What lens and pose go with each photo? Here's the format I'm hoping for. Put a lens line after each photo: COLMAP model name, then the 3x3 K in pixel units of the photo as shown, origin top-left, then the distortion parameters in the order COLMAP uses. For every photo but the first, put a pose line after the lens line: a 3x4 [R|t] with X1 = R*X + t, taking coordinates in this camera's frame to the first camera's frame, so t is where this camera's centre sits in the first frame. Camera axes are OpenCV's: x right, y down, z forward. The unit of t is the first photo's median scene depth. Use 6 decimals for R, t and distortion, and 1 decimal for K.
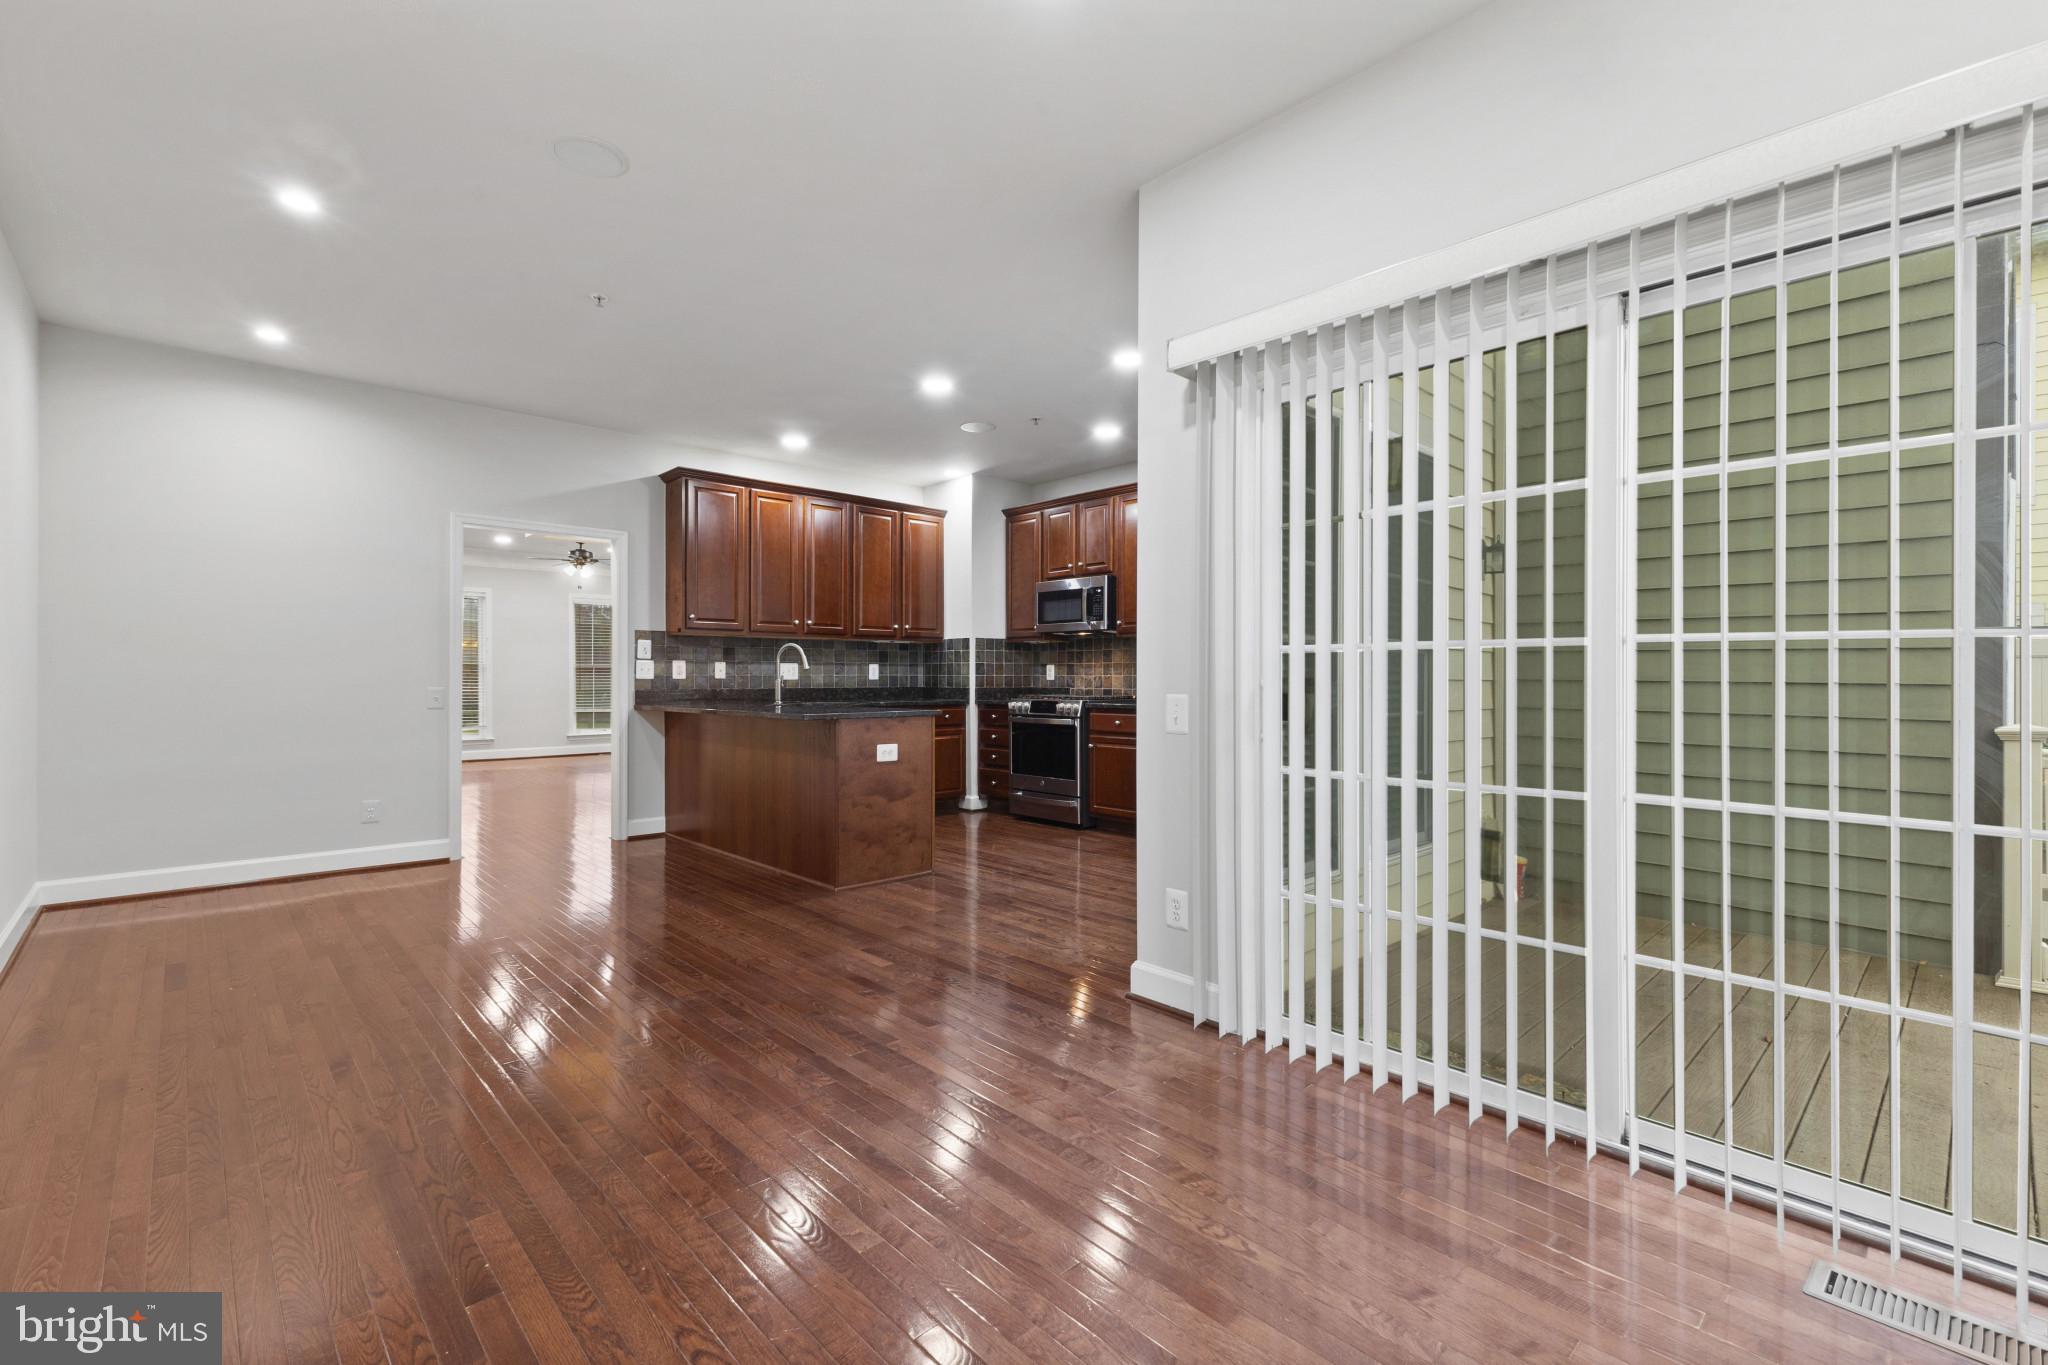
lens RADIAL K [[894.5, 0, 1022.4], [0, 894.5, 671.5], [0, 0, 1]] dist [0.011442, -0.002321]
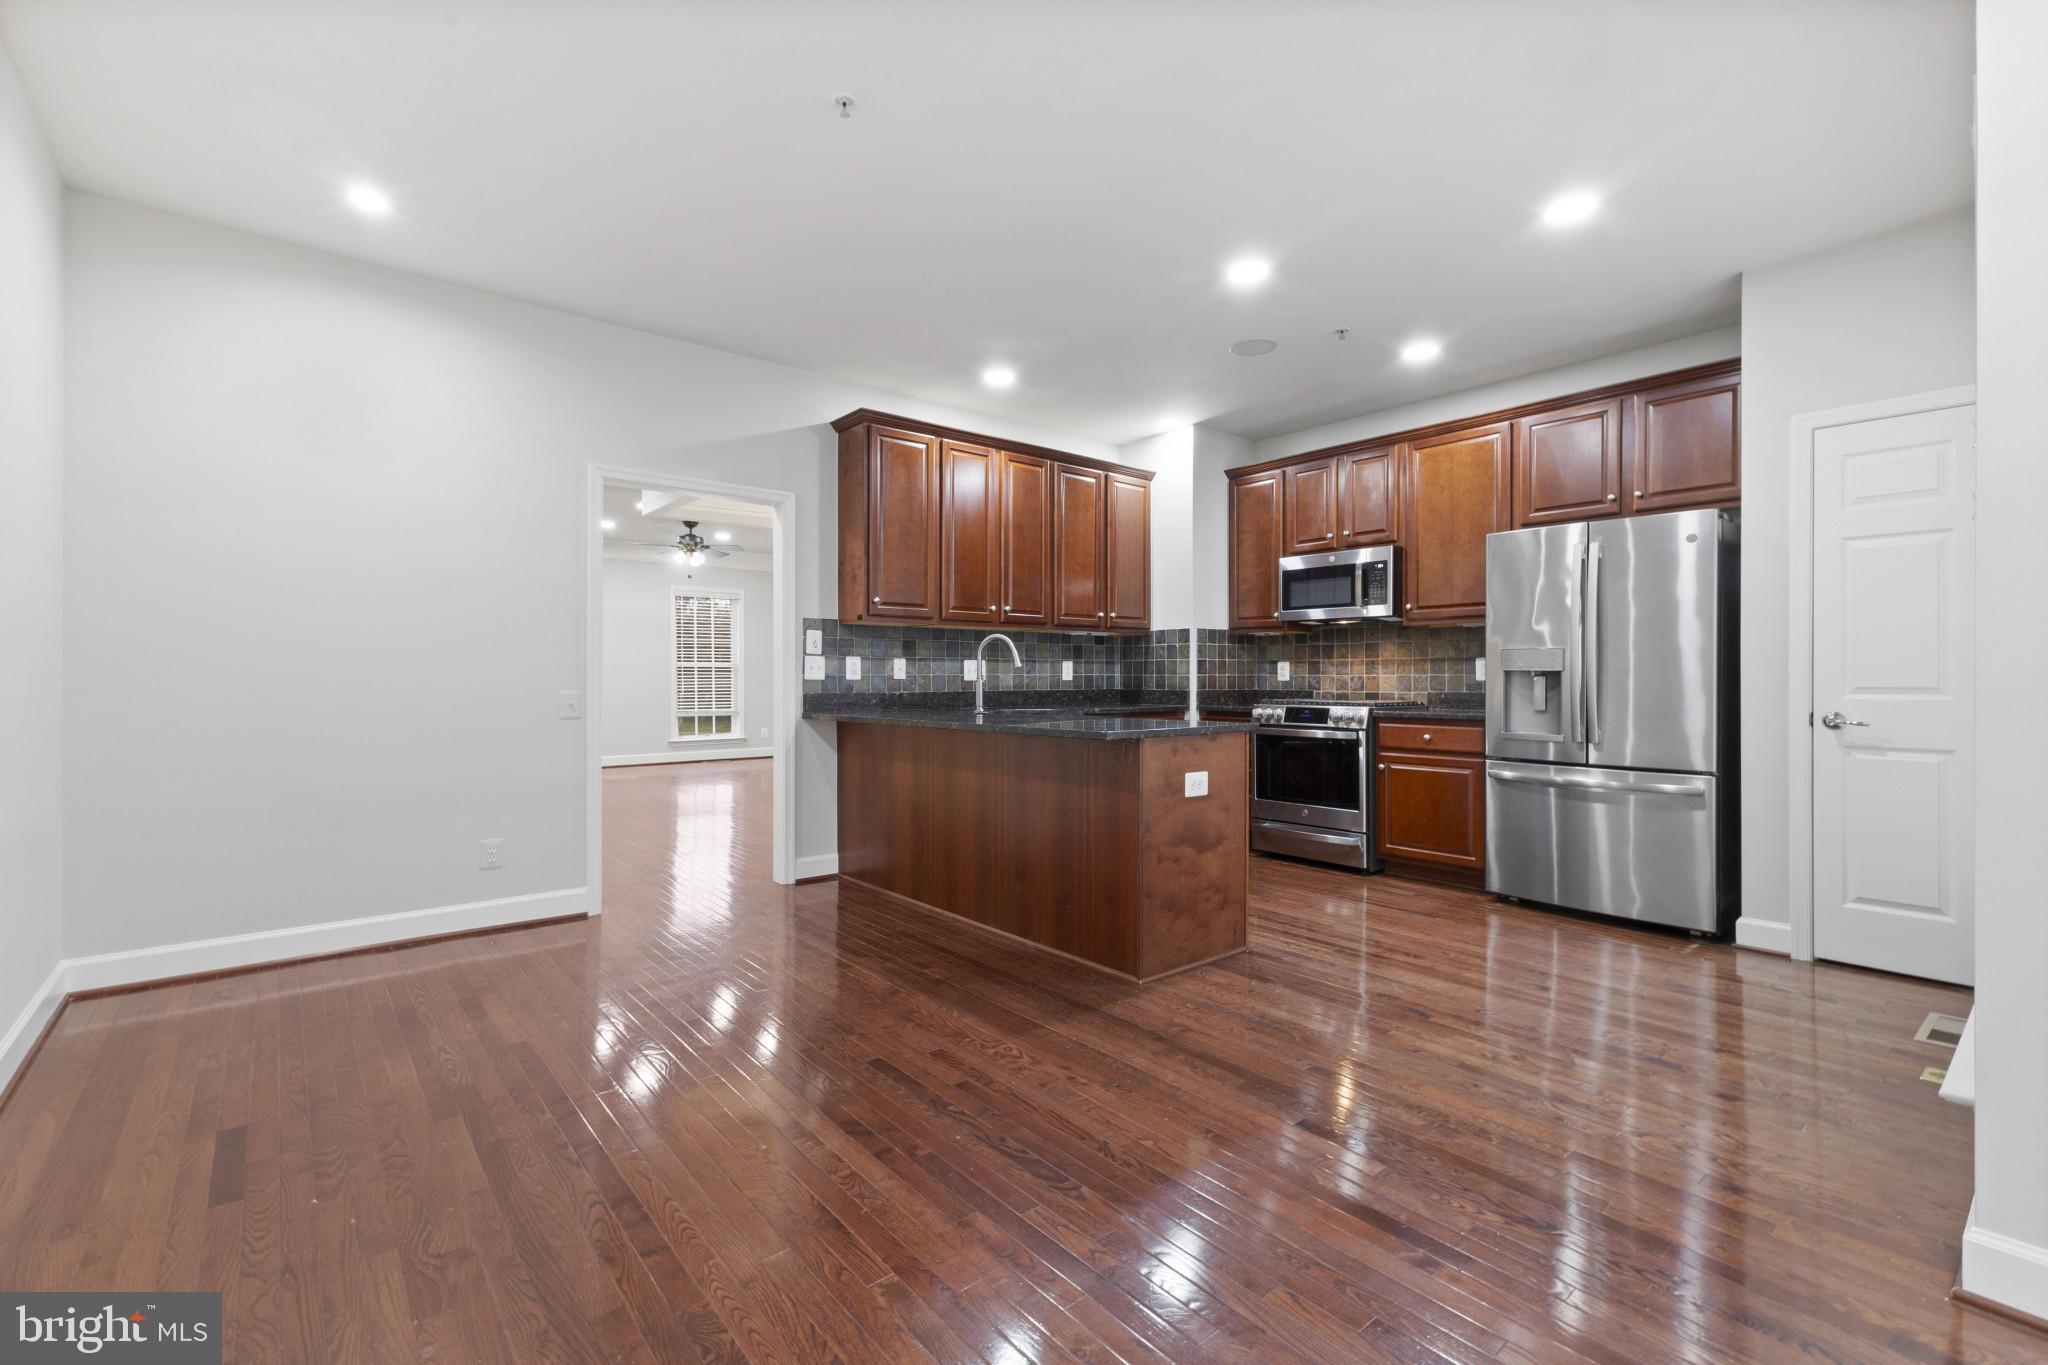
lens RADIAL K [[894.5, 0, 1025.0], [0, 894.5, 674.5], [0, 0, 1]] dist [0.011442, -0.002321]
pose [[0.998450, -0.000814, -0.055647, -0.186754], [0.001038, 0.999991, 0.003997, 0.000580], [0.055643, -0.004049, 0.998443, 0.215159]]
